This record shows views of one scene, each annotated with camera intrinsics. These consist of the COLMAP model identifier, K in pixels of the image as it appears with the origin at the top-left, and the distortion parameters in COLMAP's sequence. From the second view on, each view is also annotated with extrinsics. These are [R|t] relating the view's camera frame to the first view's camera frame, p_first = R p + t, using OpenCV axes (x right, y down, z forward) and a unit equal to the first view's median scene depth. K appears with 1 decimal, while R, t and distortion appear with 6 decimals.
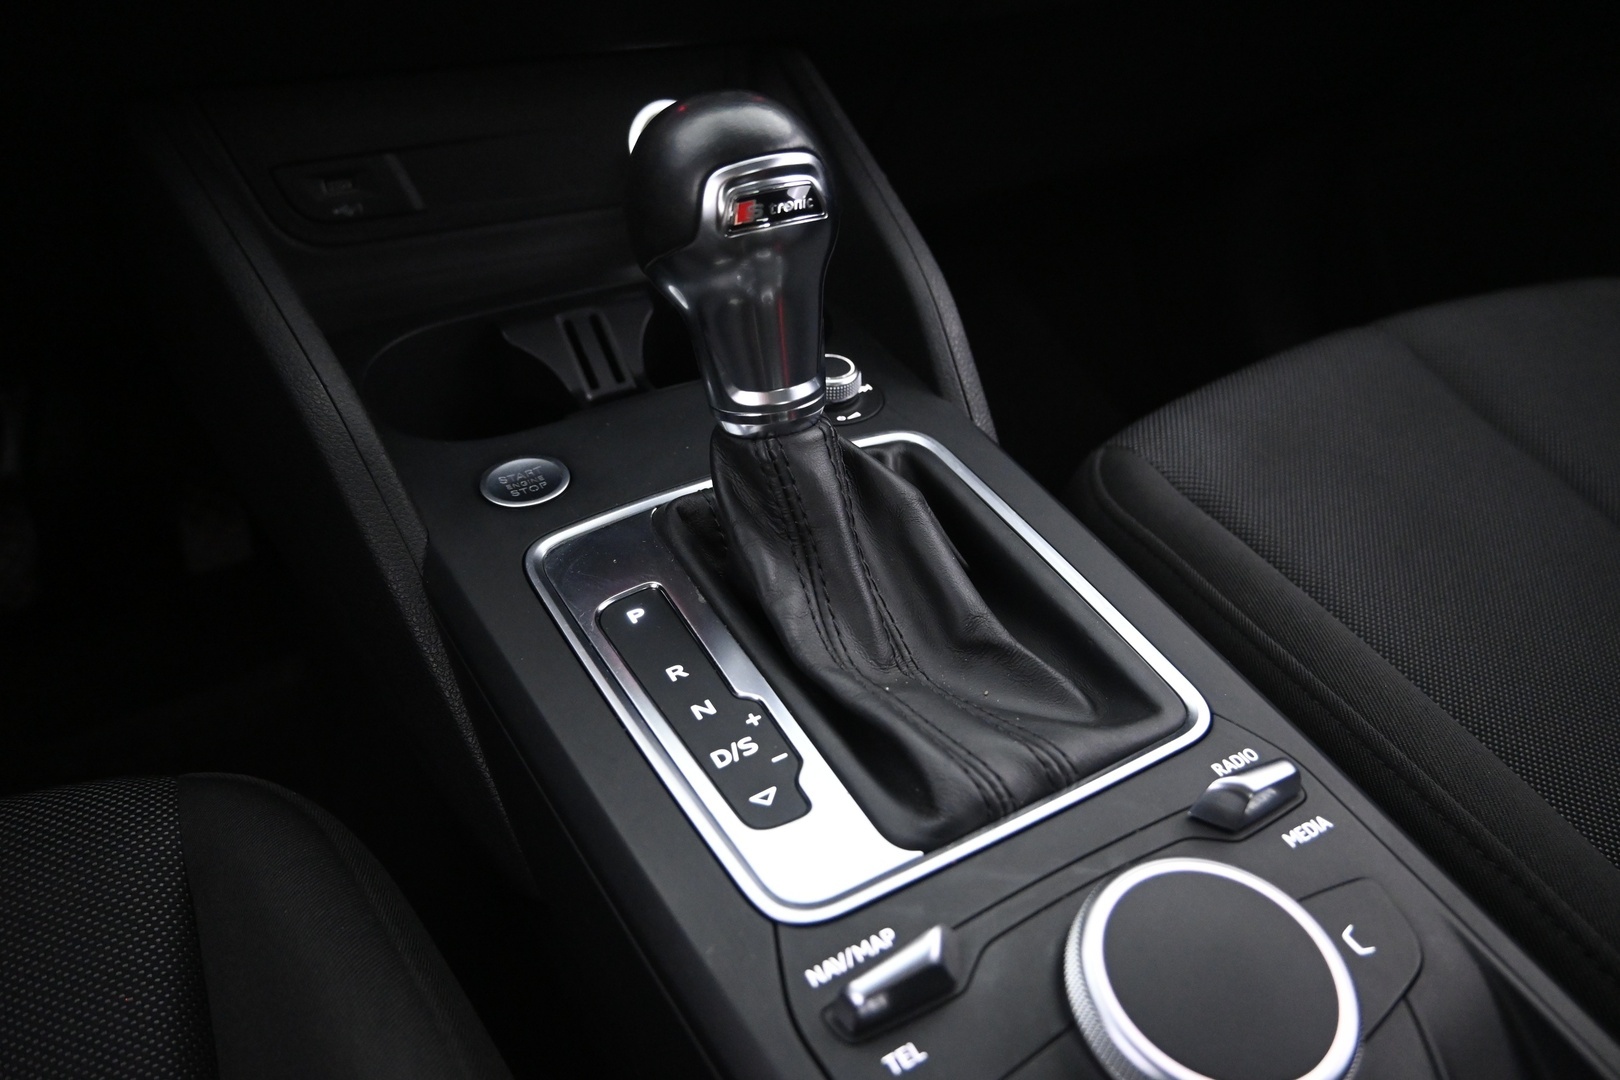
lens RADIAL K [[1070.5, 0, 812.4], [0, 1070.5, 536.4], [0, 0, 1]] dist [0.002404, 0.000791]
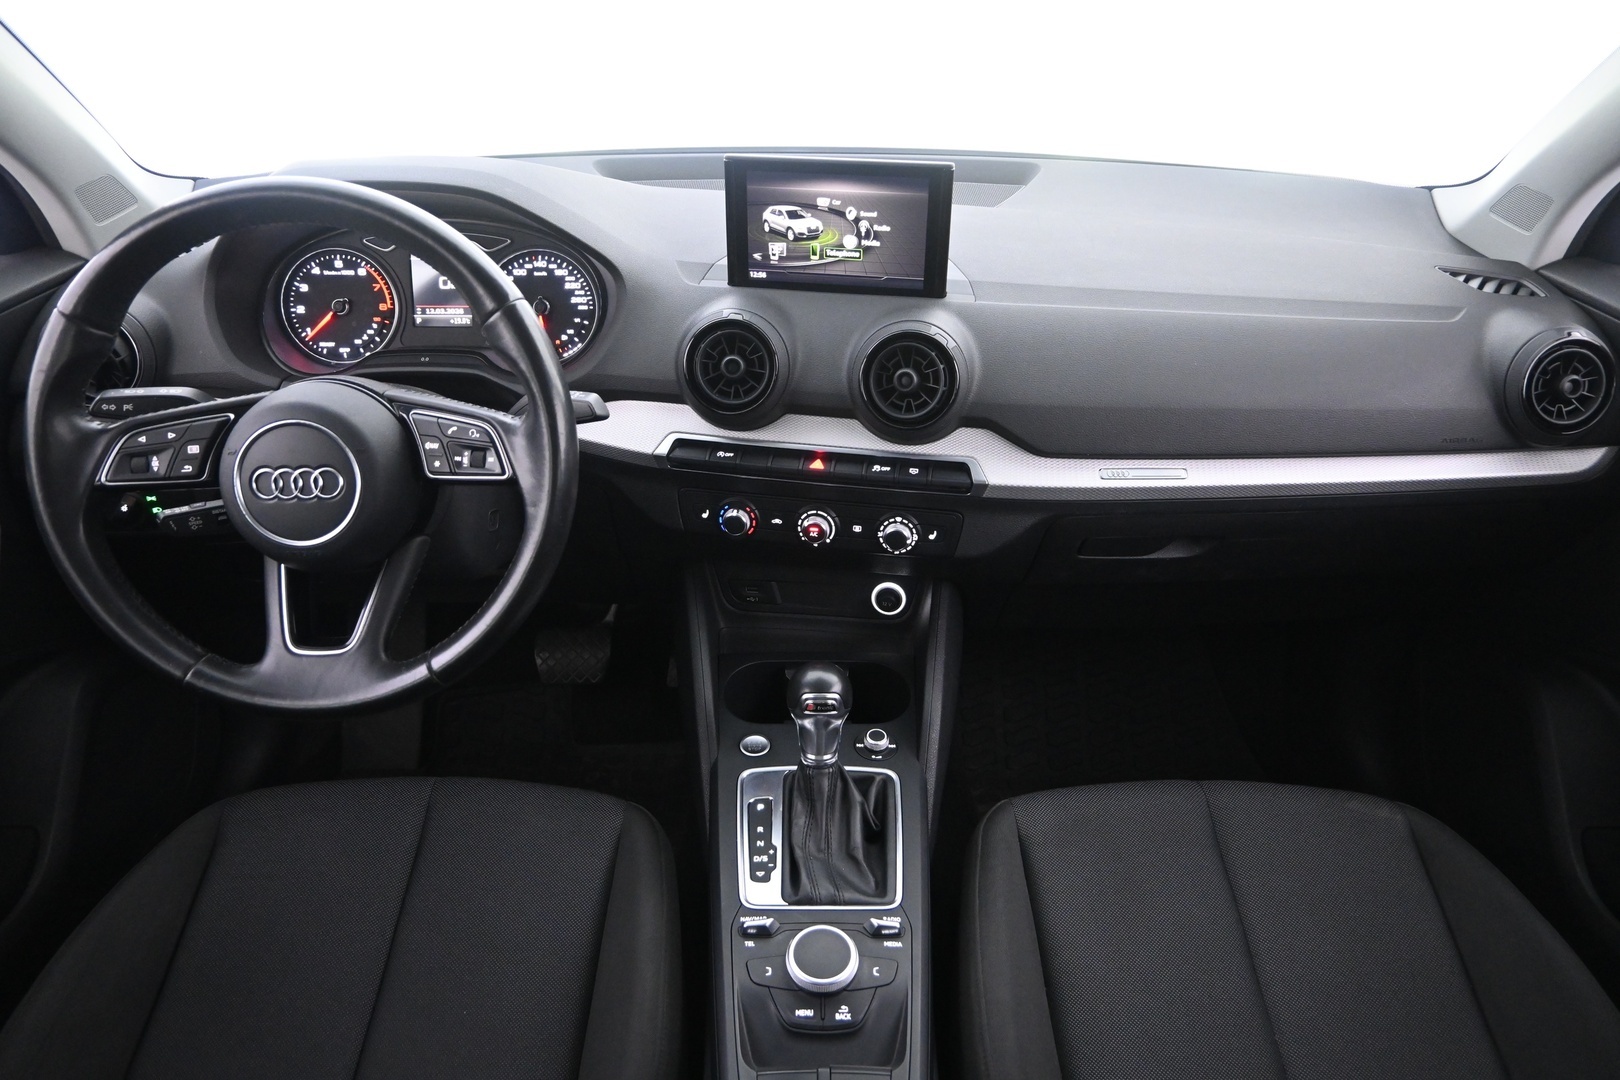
lens RADIAL K [[1070.5, 0, 806.6], [0, 1070.5, 541.4], [0, 0, 1]] dist [0.002404, 0.000791]
pose [[0.869908, 0.240769, -0.430453, 1.219171], [-0.288257, 0.956369, -0.047607, -0.611678], [0.400209, 0.165495, 0.901357, -2.066651]]
